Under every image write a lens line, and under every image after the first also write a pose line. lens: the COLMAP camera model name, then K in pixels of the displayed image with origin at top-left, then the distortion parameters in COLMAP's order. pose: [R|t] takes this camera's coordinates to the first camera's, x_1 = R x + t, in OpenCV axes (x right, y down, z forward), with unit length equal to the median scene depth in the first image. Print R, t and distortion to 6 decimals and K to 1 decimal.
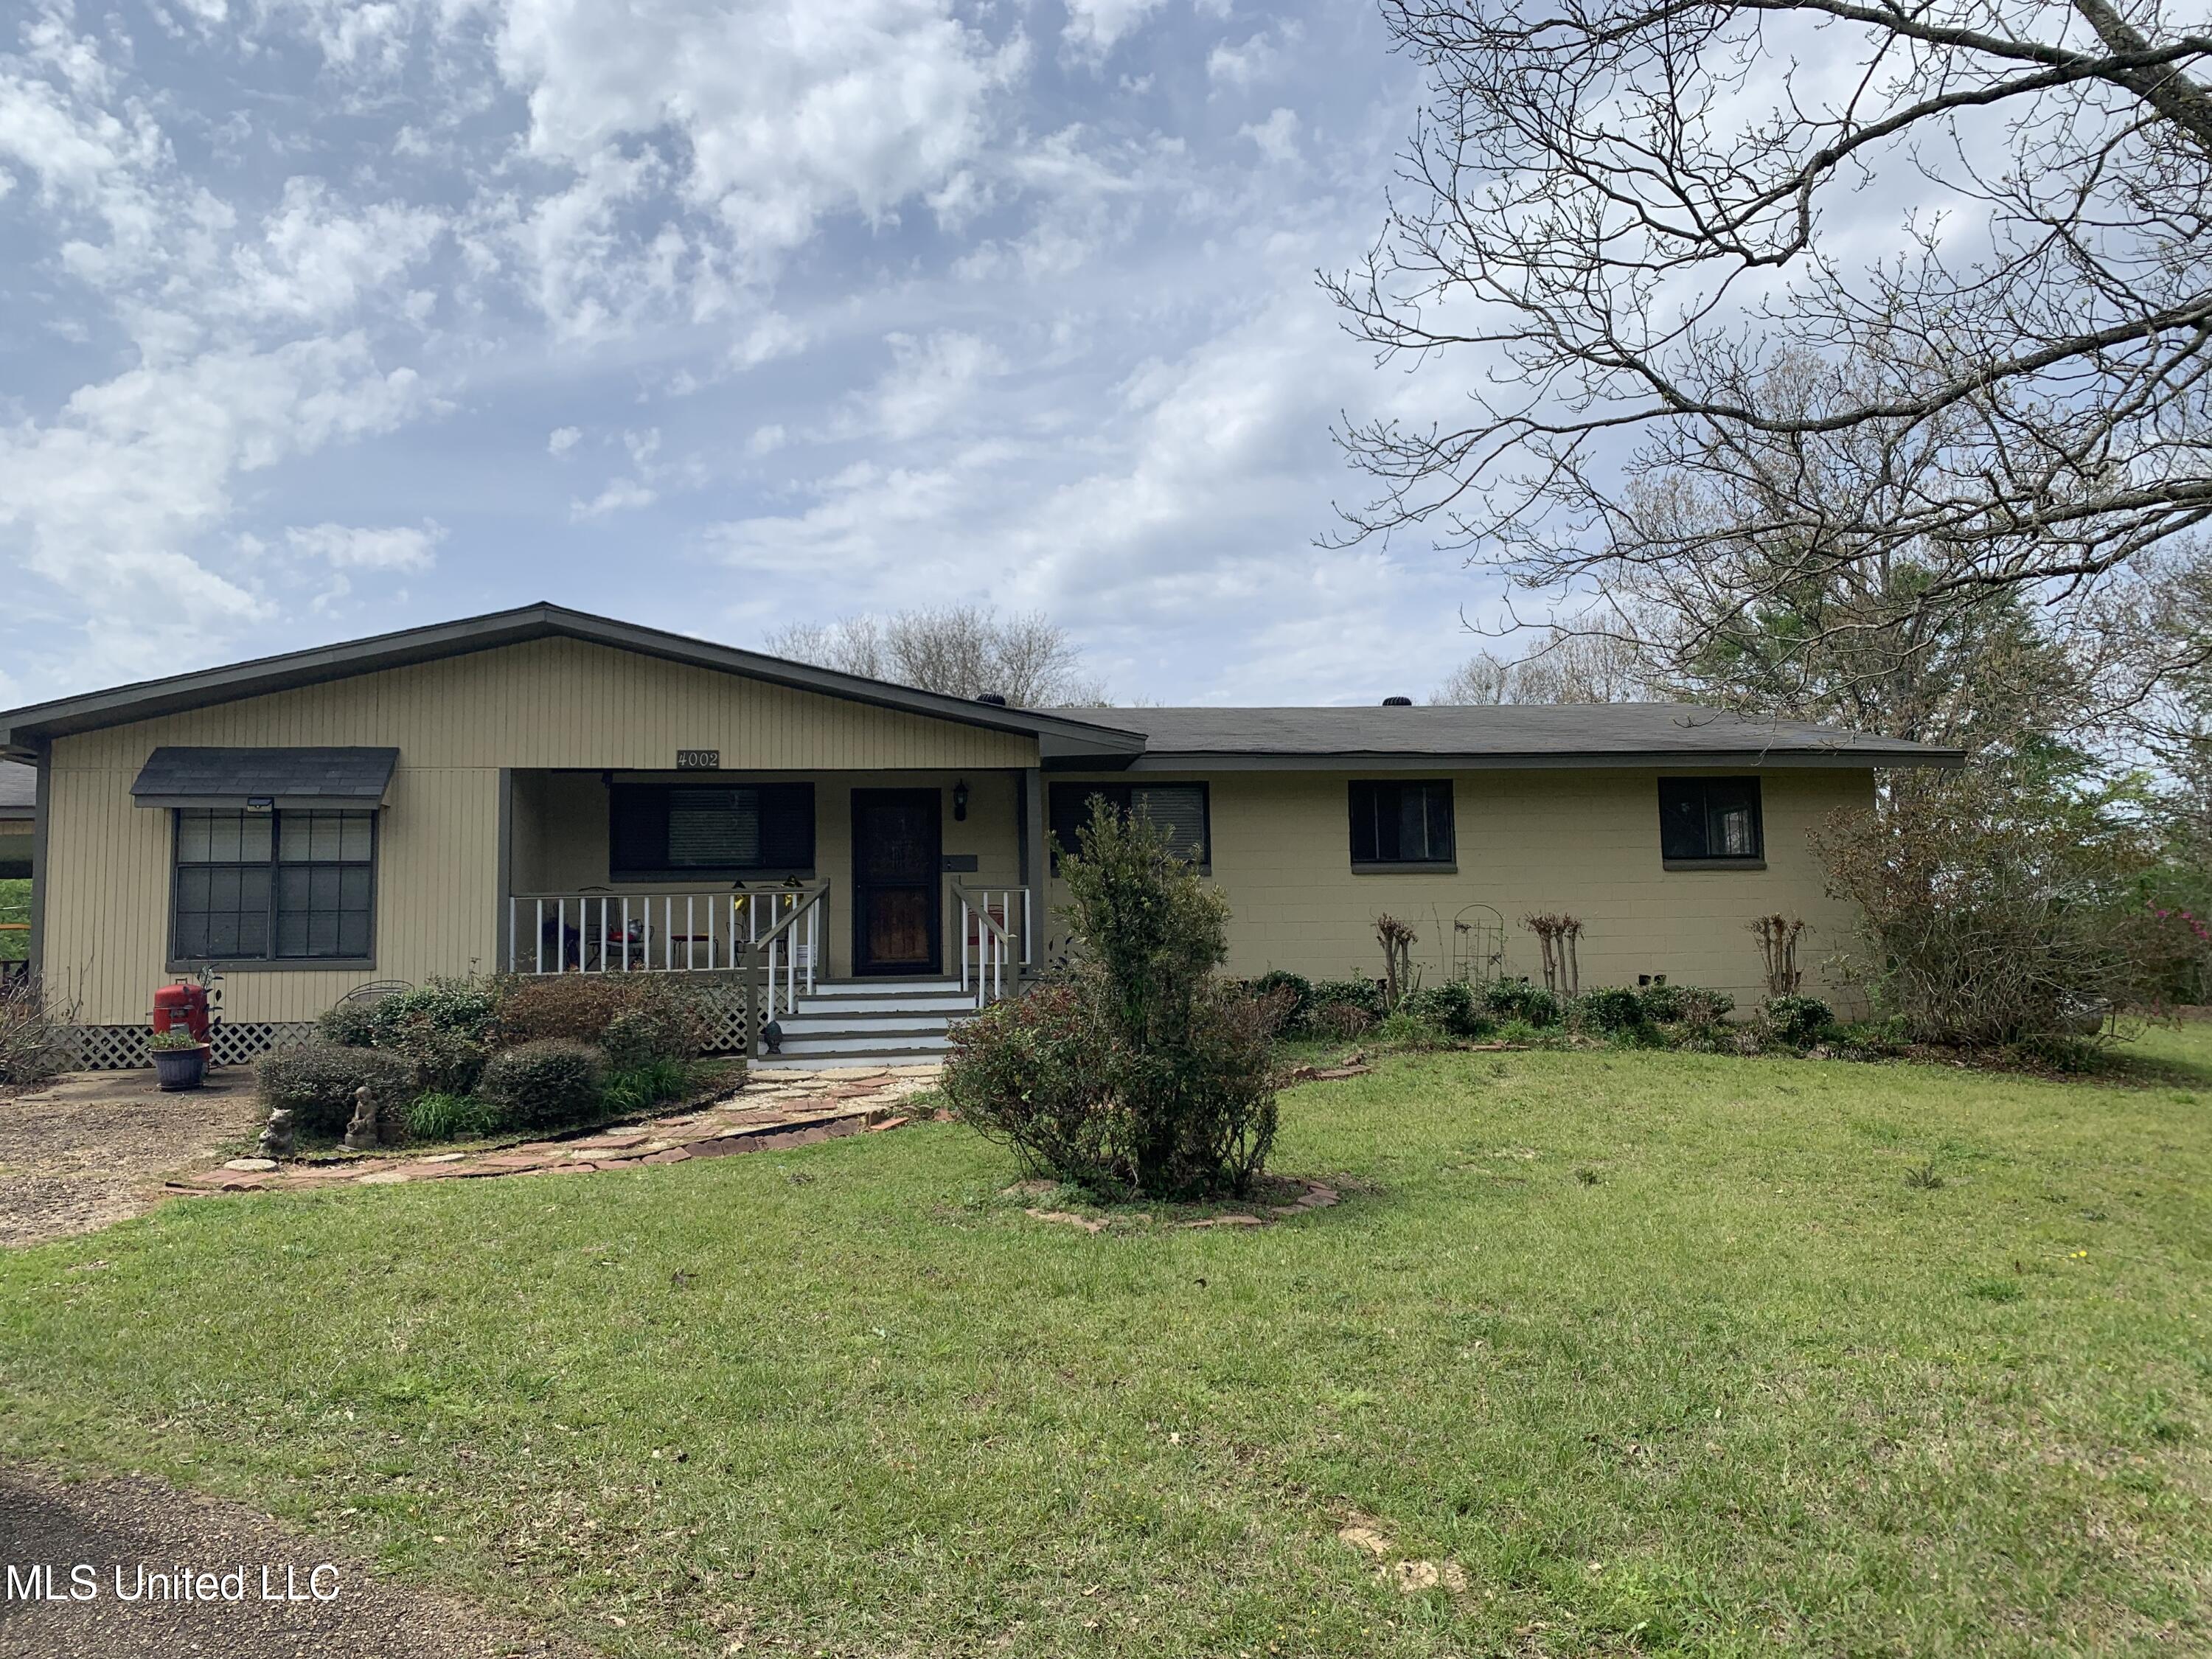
lens RADIAL K [[1677.7, 0, 1106.0], [0, 1677.7, 829.5], [0, 0, 1]] dist [-0.007079, -0.004310]
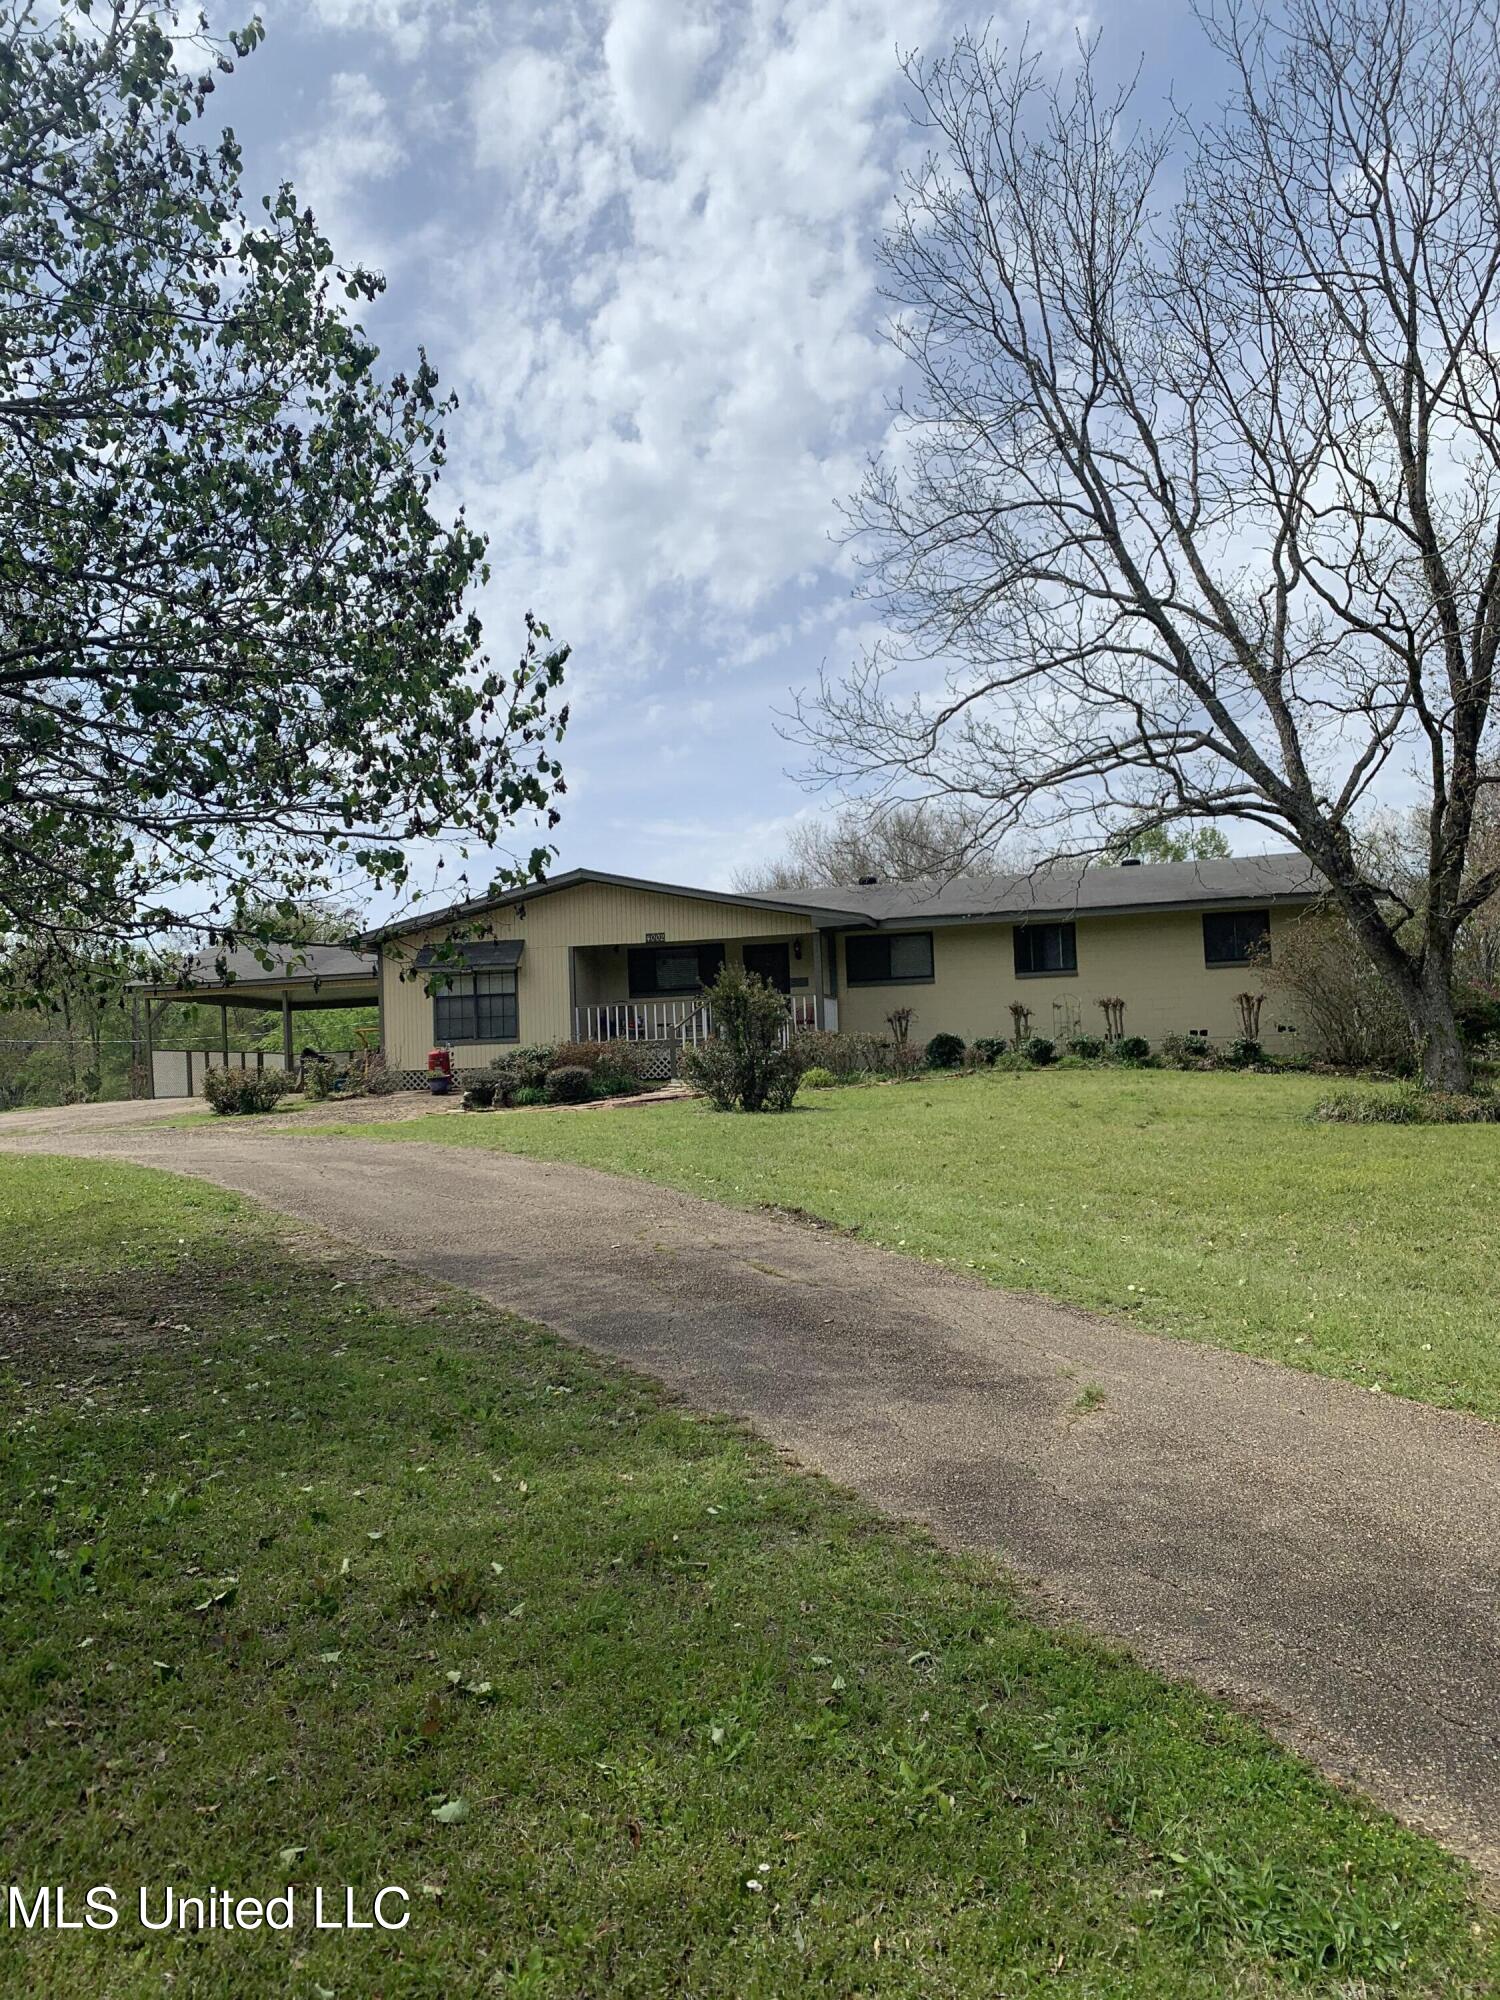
lens RADIAL K [[1516.9, 0, 750.0], [0, 1516.9, 1000.0], [0, 0, 1]] dist [-0.007079, -0.004310]
pose [[0.944928, -0.035047, -0.325396, 0.481899], [0.048219, 0.998308, 0.032501, -0.020610], [0.323707, -0.046402, 0.945019, -0.747846]]
